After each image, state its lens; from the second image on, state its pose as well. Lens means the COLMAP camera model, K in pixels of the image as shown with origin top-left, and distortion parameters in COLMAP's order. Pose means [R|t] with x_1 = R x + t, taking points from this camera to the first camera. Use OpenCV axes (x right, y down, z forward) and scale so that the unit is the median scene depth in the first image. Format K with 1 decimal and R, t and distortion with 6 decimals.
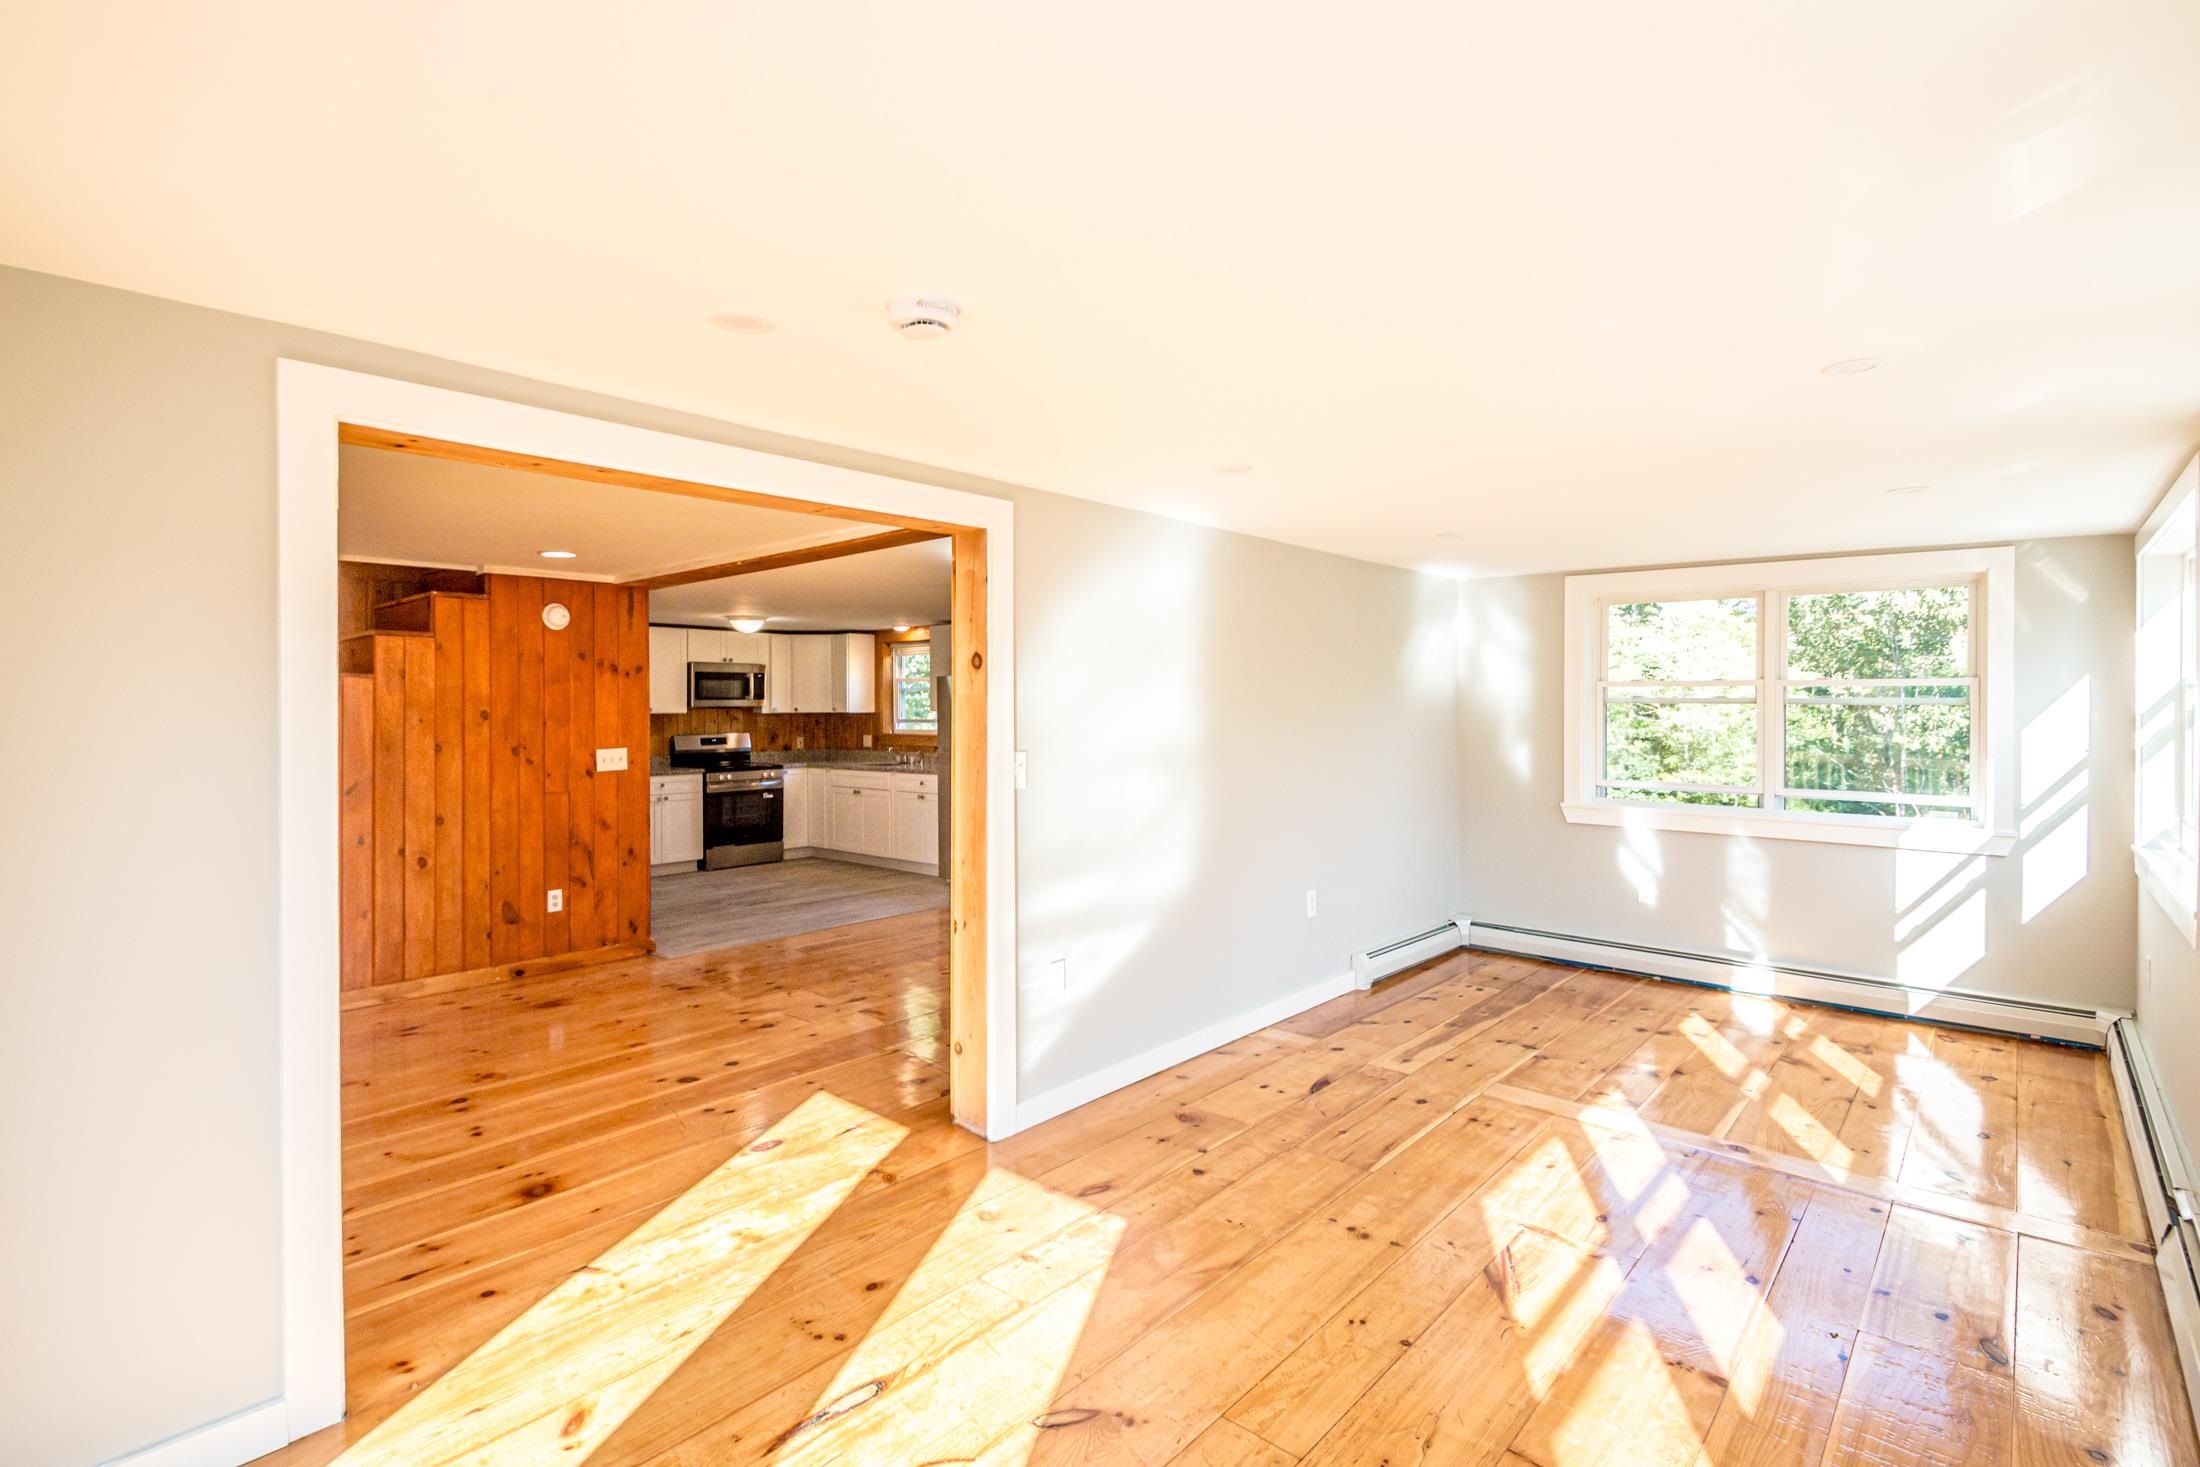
lens RADIAL K [[1050.2, 0, 1071.4], [0, 1050.2, 695.1], [0, 0, 1]] dist [-0.002717, -0.006889]
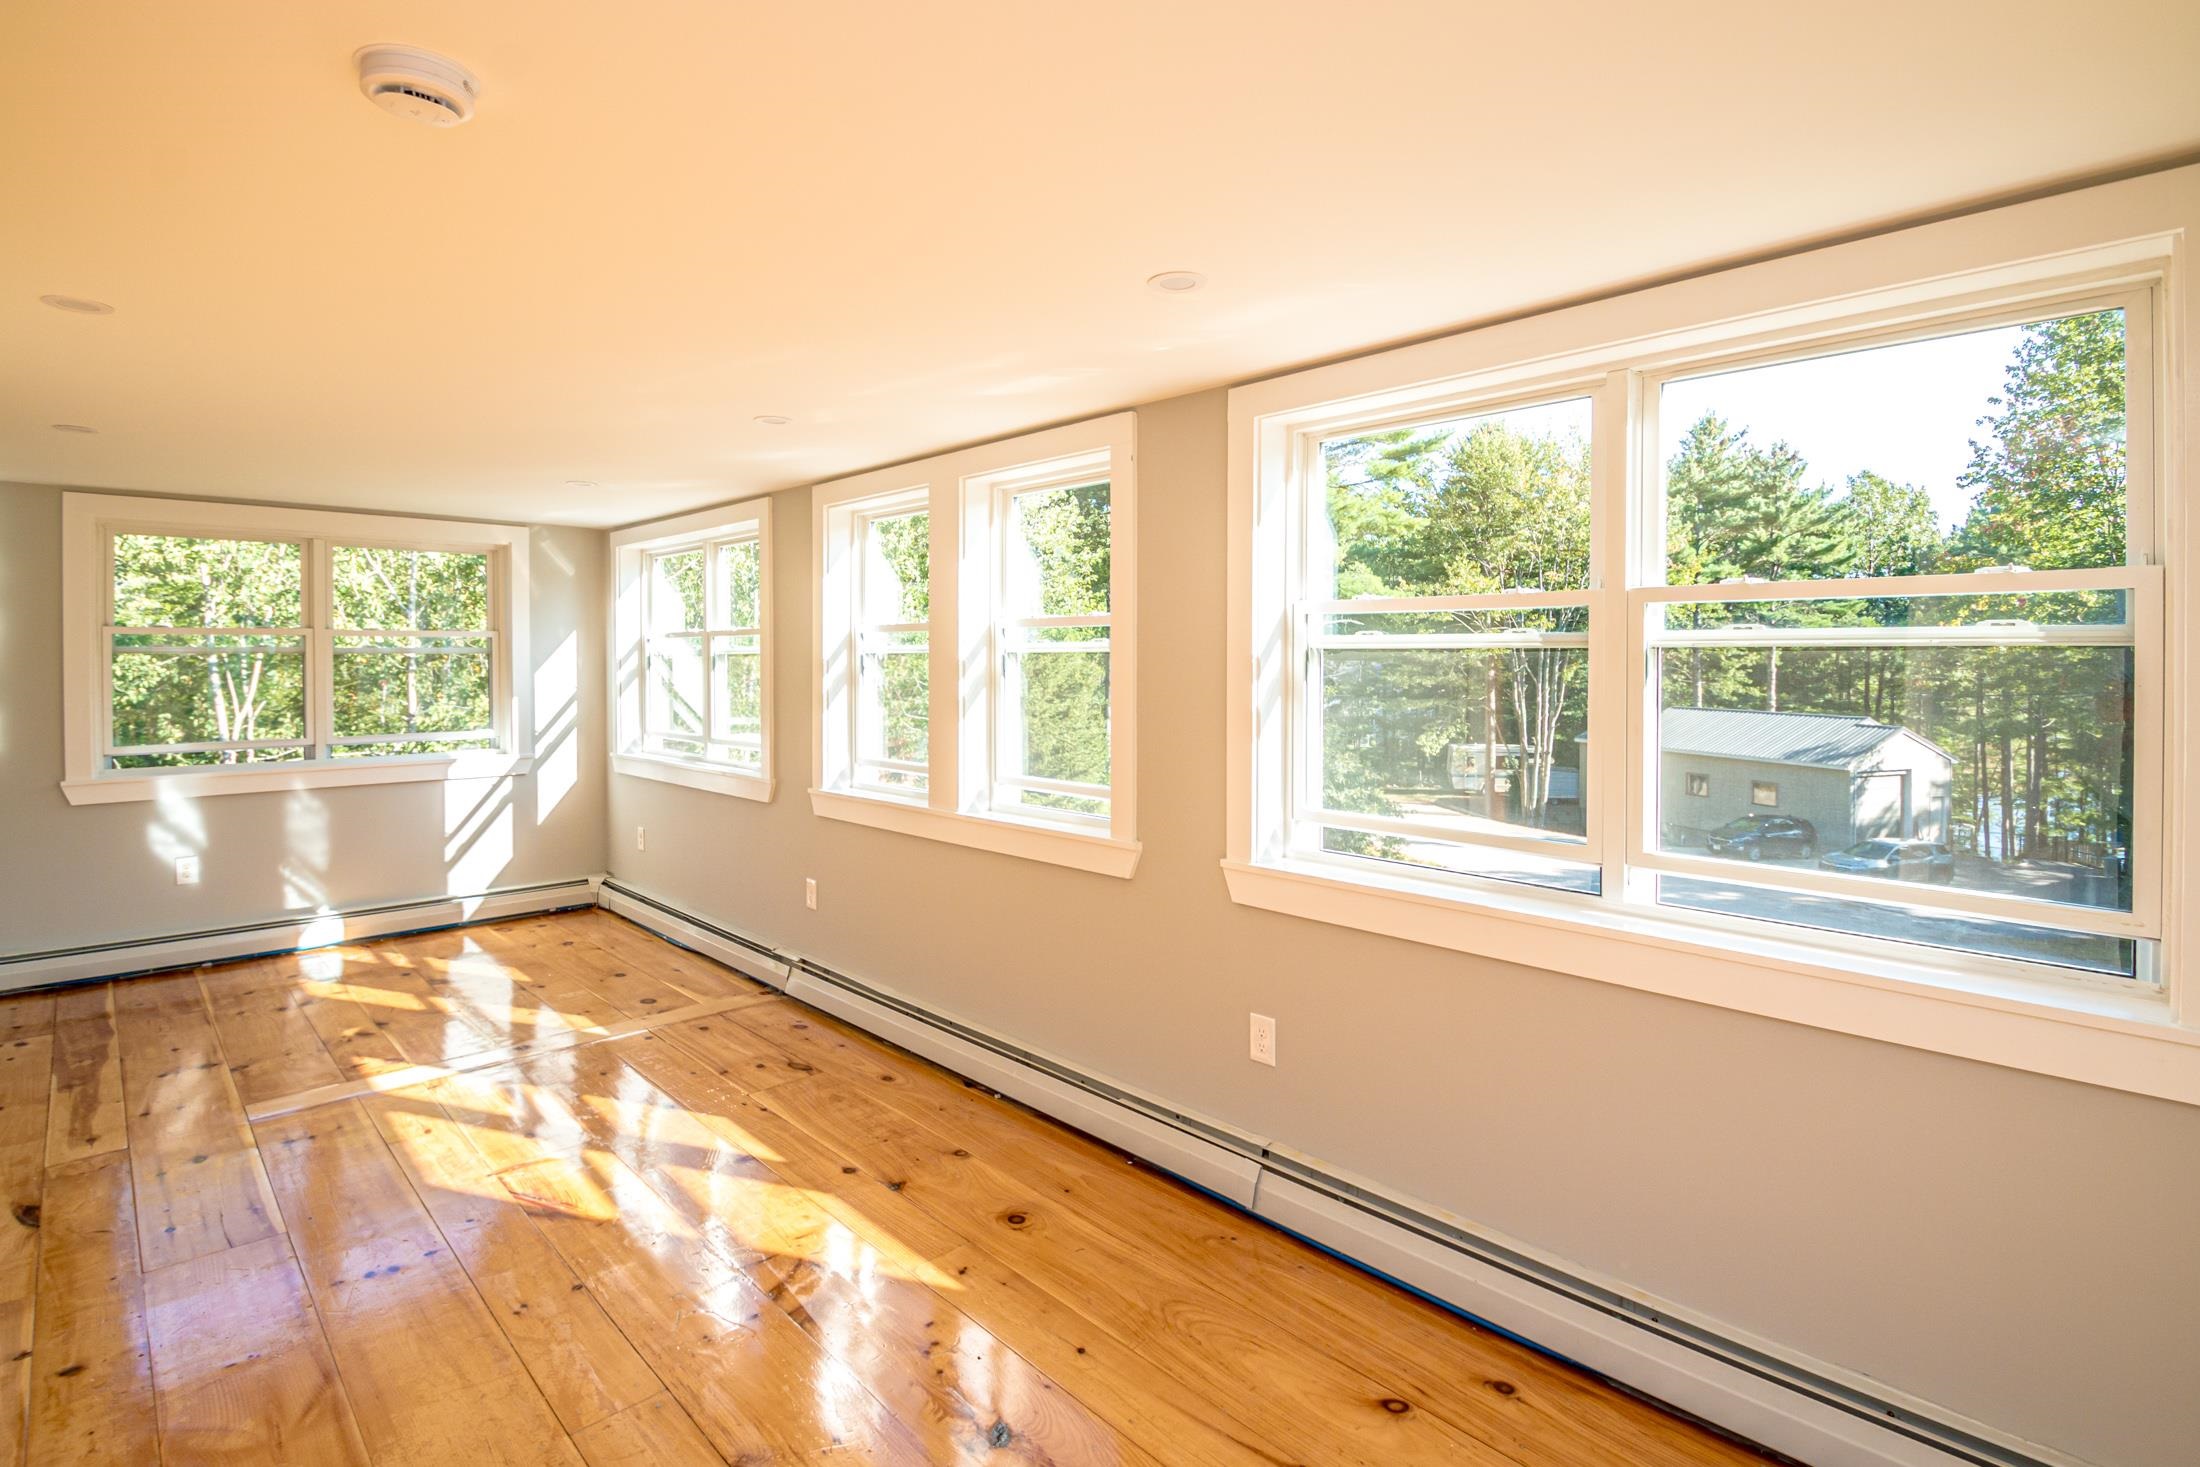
lens RADIAL K [[1050.2, 0, 1136.3], [0, 1050.2, 660.9], [0, 0, 1]] dist [-0.002717, -0.006889]
pose [[0.041933, -0.010403, 0.999066, -0.281573], [-0.005836, 0.999926, 0.010657, 0.000298], [-0.999103, -0.006277, 0.041869, 0.180917]]
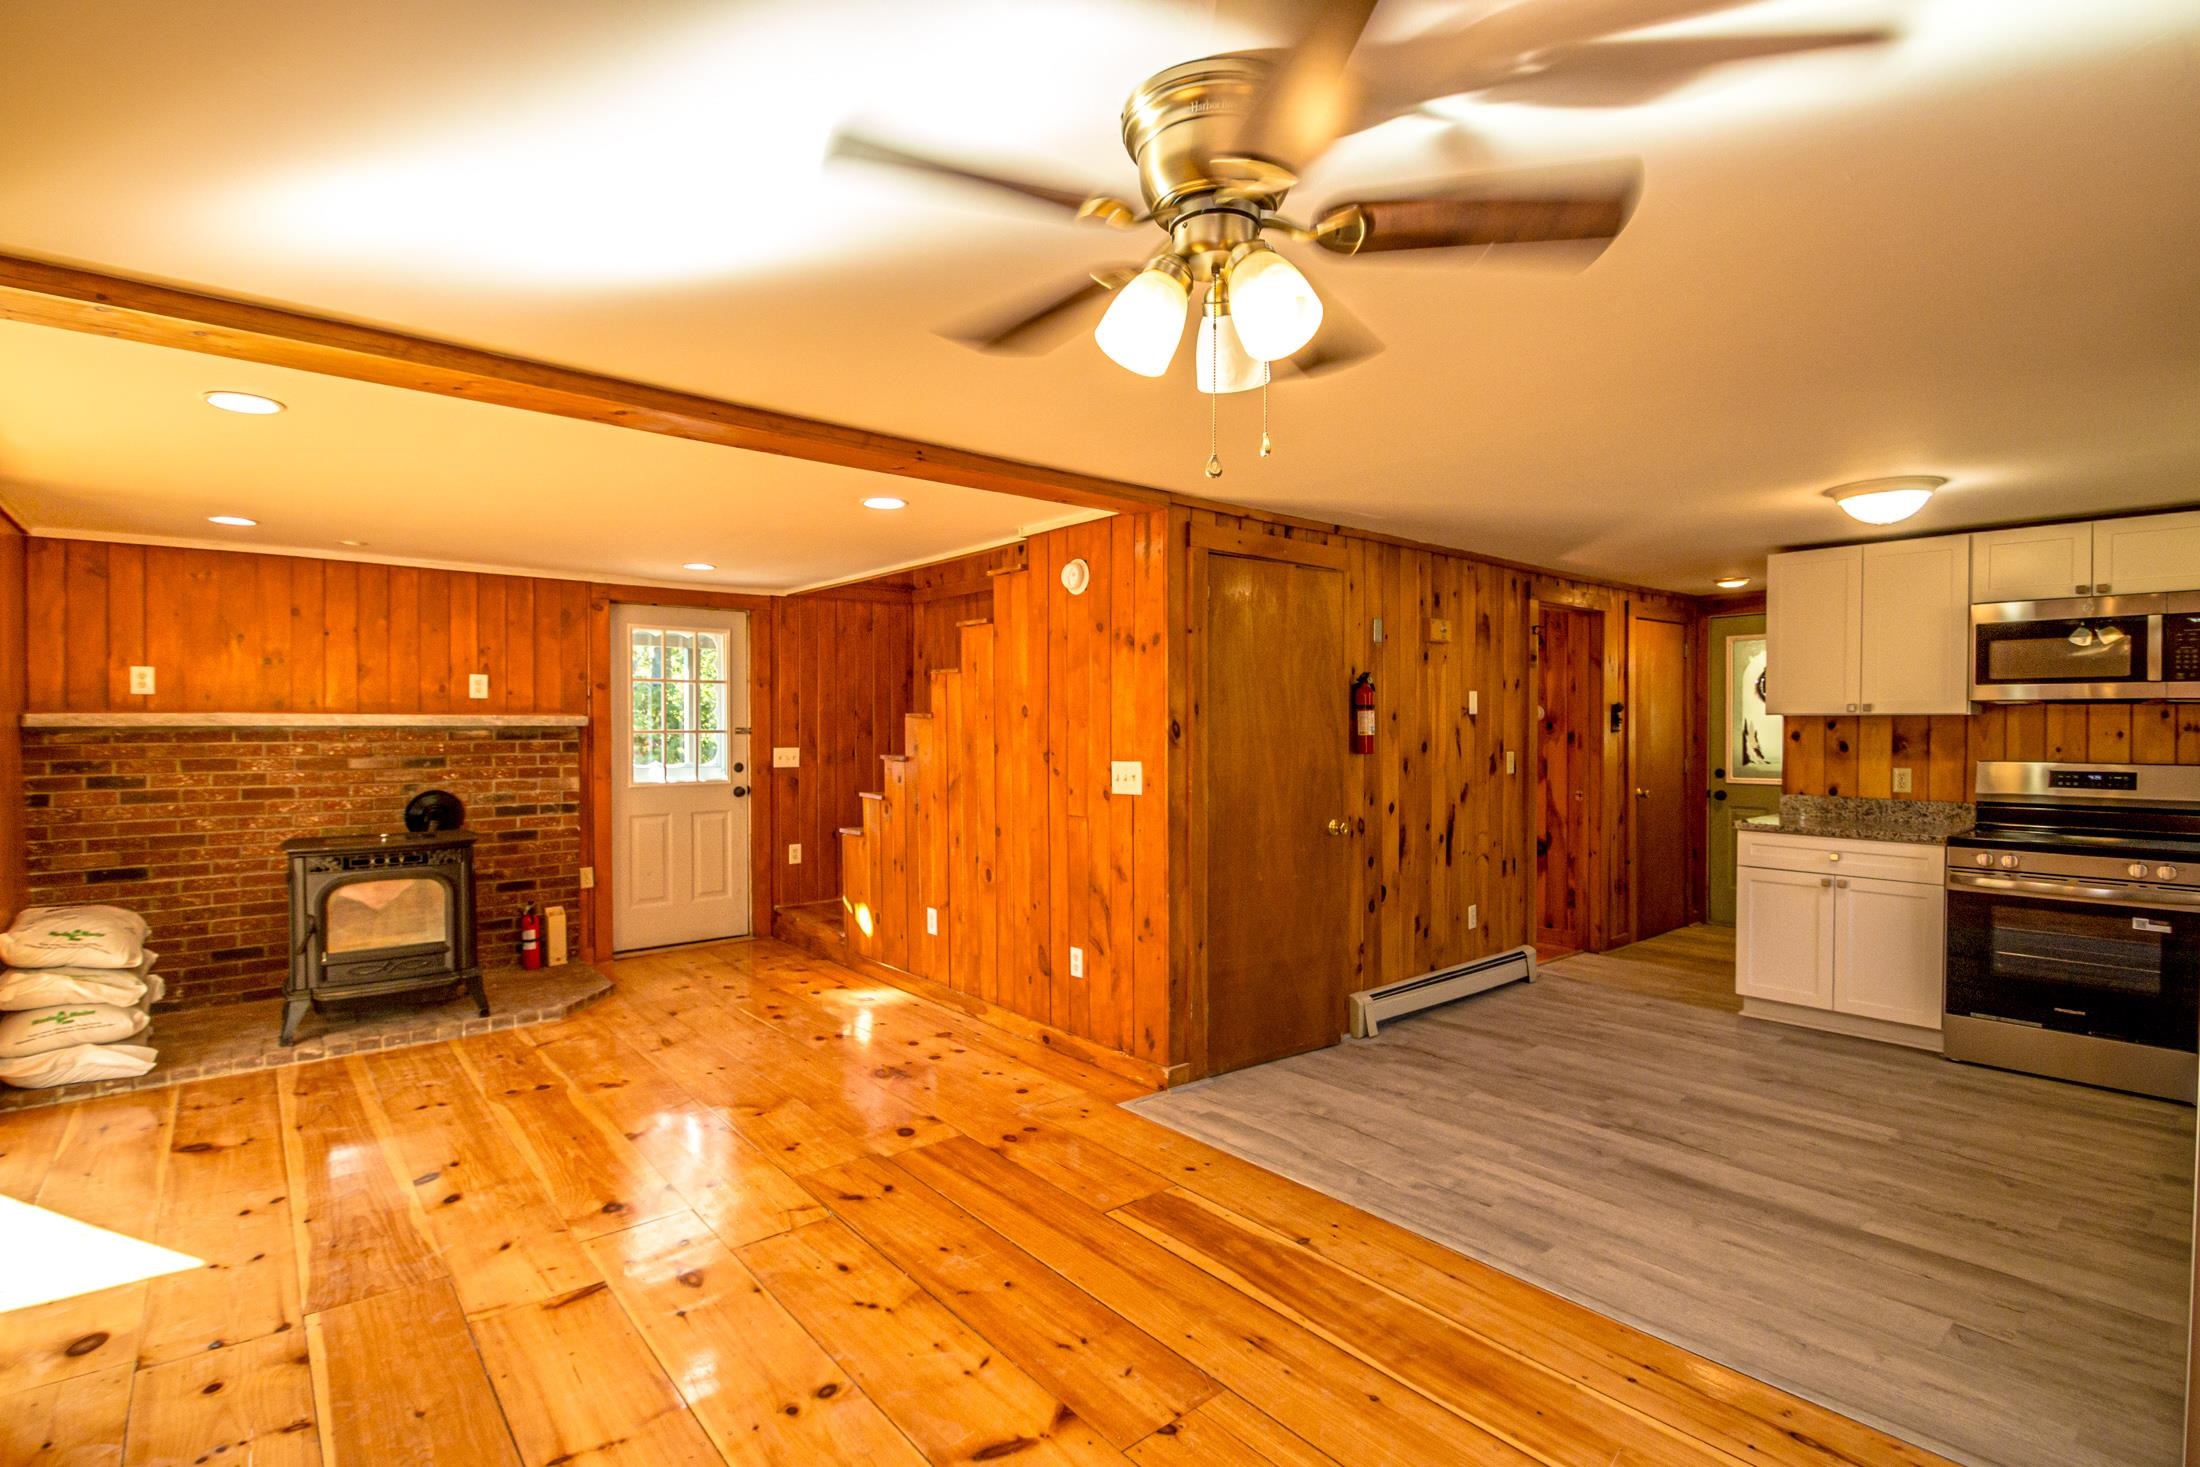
lens RADIAL K [[1050.2, 0, 1128.2], [0, 1050.2, 713.5], [0, 0, 1]] dist [-0.002717, -0.006889]
pose [[-0.086579, -0.001138, -0.996244, 0.256017], [0.008983, 0.999958, -0.001923, 0.023772], [0.996205, -0.009116, -0.086565, 1.167194]]
